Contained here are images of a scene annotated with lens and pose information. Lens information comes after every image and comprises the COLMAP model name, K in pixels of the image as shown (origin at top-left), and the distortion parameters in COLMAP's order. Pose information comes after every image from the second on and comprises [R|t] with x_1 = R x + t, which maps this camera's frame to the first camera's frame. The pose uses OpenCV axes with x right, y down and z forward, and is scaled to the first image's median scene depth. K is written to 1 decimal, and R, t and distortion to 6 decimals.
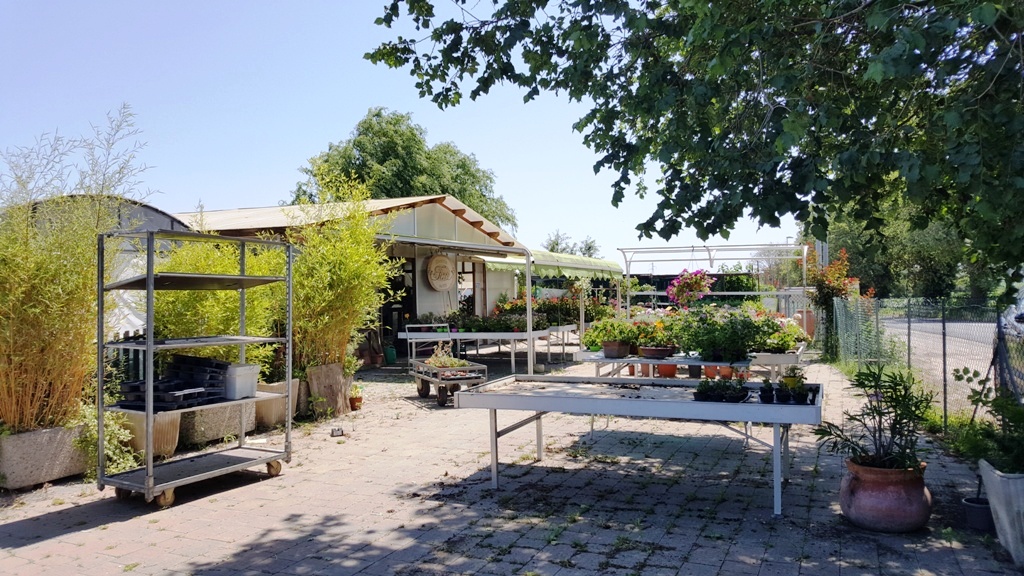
lens RADIAL K [[773.7, 0, 508.0], [0, 773.7, 294.1], [0, 0, 1]] dist [0.208814, -0.504016]
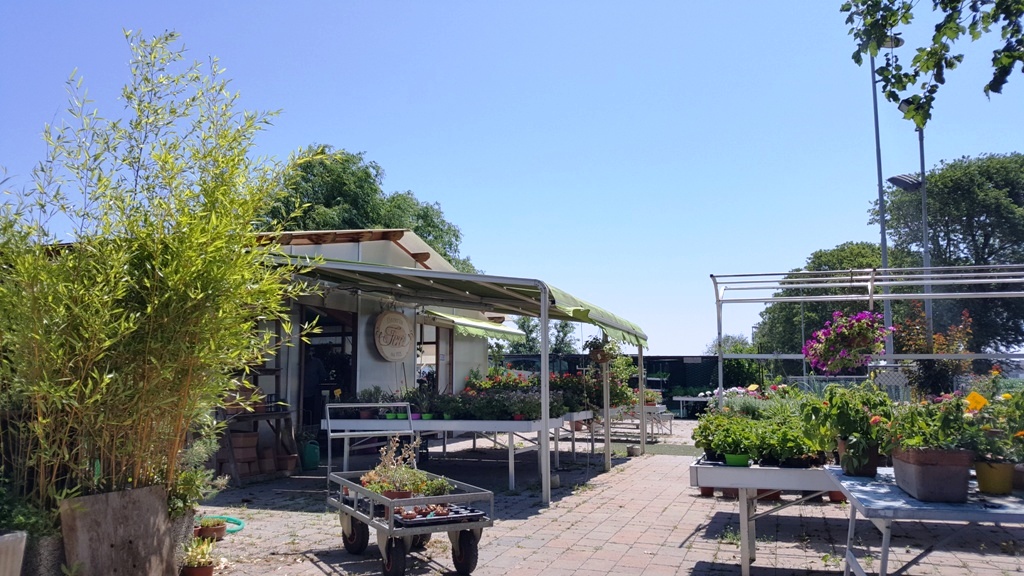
lens RADIAL K [[773.7, 0, 508.0], [0, 773.7, 294.1], [0, 0, 1]] dist [0.208814, -0.504016]
pose [[0.997930, 0.021286, 0.060684, -0.035537], [-0.014270, 0.993402, -0.113794, 0.020071], [-0.062706, 0.112693, 0.991649, 0.374735]]
